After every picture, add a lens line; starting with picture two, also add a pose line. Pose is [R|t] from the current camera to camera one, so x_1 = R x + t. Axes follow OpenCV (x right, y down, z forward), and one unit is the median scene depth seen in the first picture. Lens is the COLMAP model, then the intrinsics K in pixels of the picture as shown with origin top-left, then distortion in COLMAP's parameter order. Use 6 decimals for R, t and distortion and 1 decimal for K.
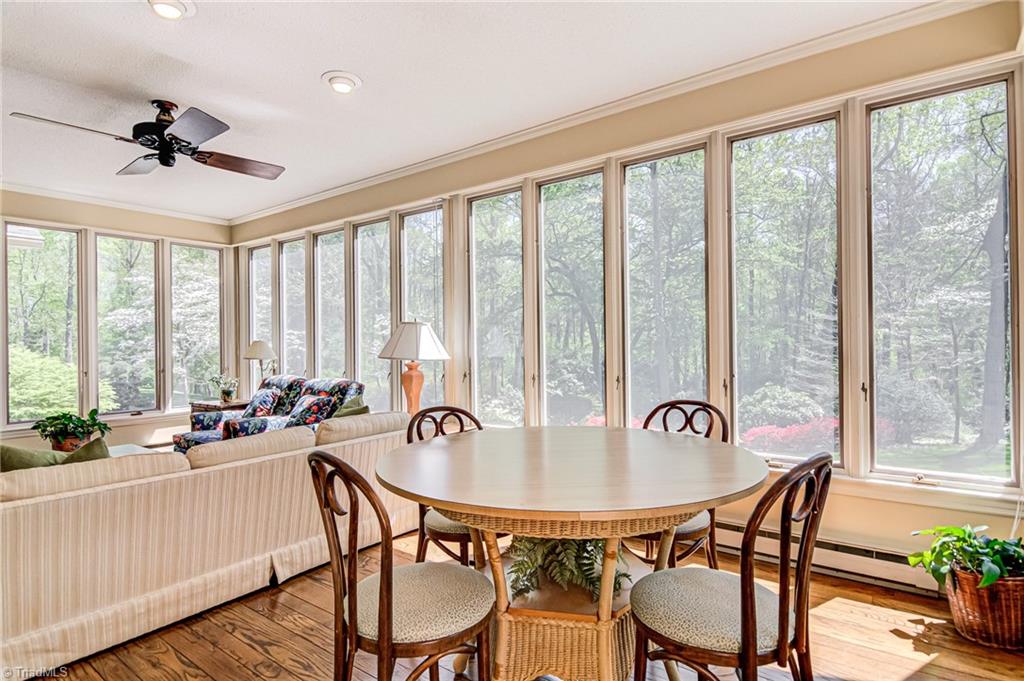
lens RADIAL K [[535.2, 0, 507.5], [0, 535.2, 335.7], [0, 0, 1]] dist [0.012573, -0.012083]
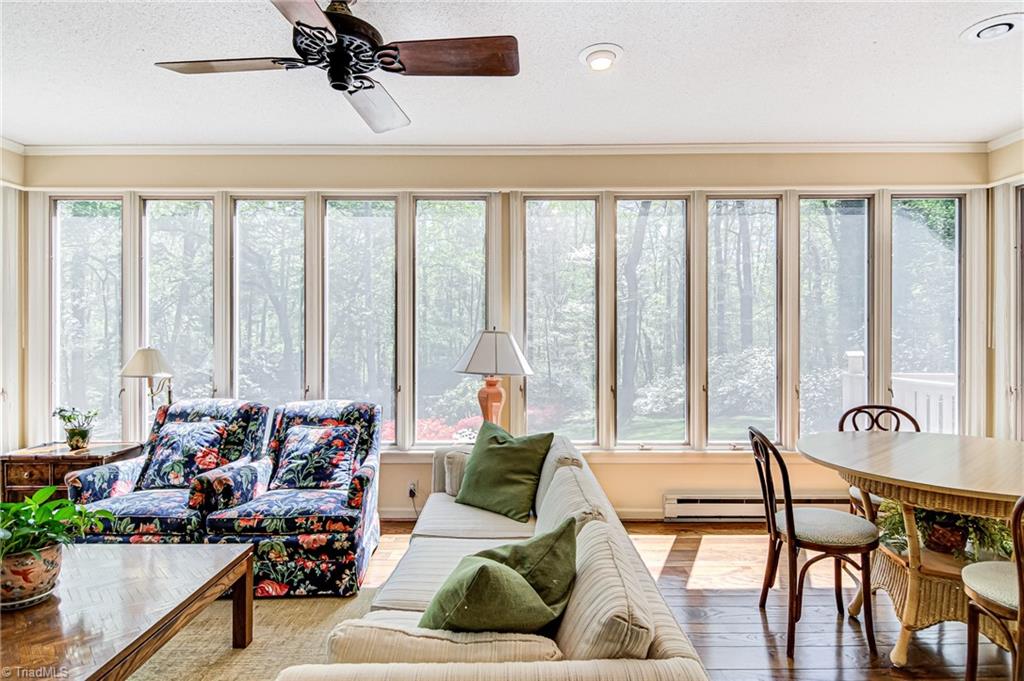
lens RADIAL K [[535.2, 0, 508.7], [0, 535.2, 342.1], [0, 0, 1]] dist [0.012573, -0.012083]
pose [[0.795000, 0.006671, 0.606572, -0.581571], [-0.018231, 0.999751, 0.012899, -0.017631], [-0.606335, -0.021313, 0.794924, 0.247490]]
